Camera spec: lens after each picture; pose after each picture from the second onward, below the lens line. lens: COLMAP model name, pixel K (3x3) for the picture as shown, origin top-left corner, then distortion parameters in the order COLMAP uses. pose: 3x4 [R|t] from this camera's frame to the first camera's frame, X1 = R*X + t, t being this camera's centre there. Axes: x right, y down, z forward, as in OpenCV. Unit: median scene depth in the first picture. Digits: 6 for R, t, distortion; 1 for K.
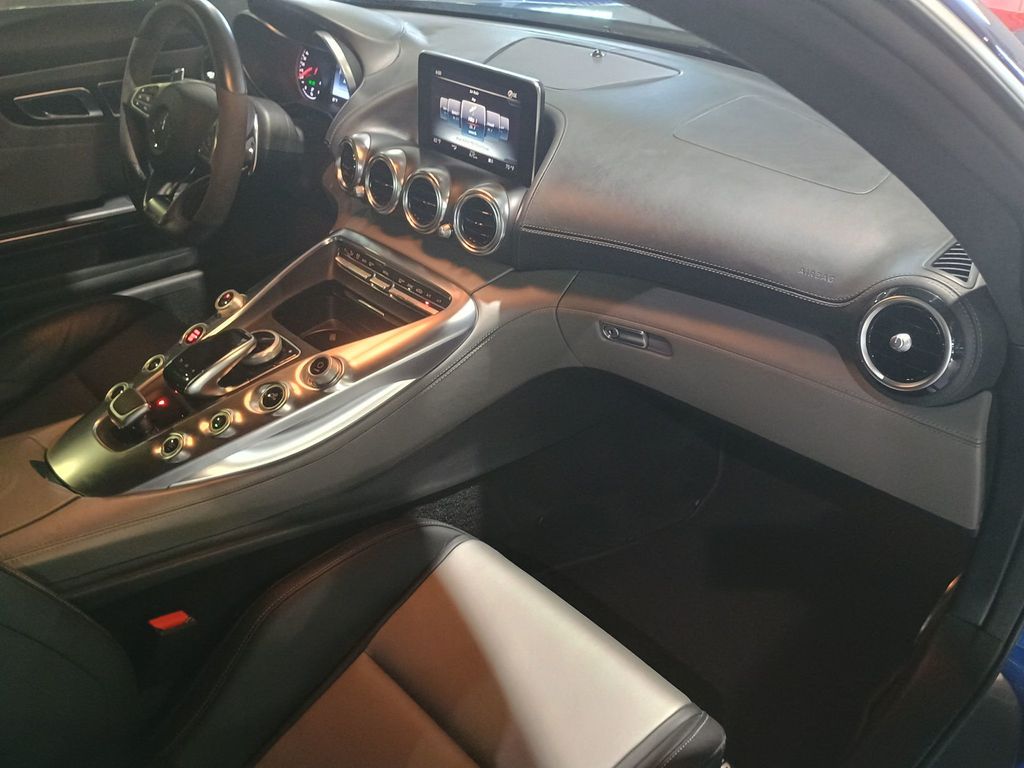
lens RADIAL K [[900.6, 0, 520.7], [0, 900.6, 388.9], [0, 0, 1]] dist [0.061679, -0.080460]
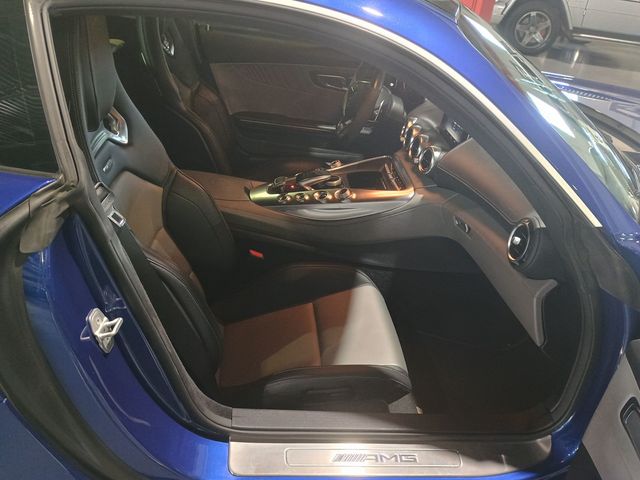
lens RADIAL K [[562.9, 0, 325.4], [0, 562.9, 243.0], [0, 0, 1]] dist [0.061679, -0.080460]
pose [[0.790803, 0.371306, -0.486582, 0.528243], [-0.418825, 0.907985, 0.012192, 0.102700], [0.446336, 0.194151, 0.873550, -0.357326]]
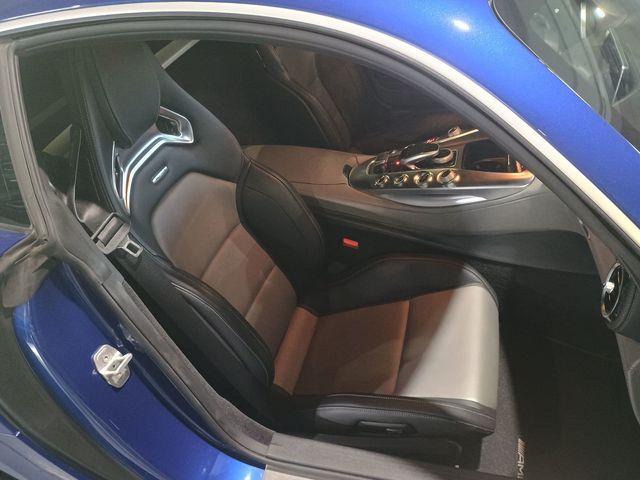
lens RADIAL K [[562.9, 0, 325.4], [0, 562.9, 243.0], [0, 0, 1]] dist [0.061679, -0.080460]
pose [[0.538584, 0.469923, -0.699357, 0.588693], [-0.355811, 0.879234, 0.316774, -0.188233], [0.763757, 0.078229, 0.640745, -0.048462]]
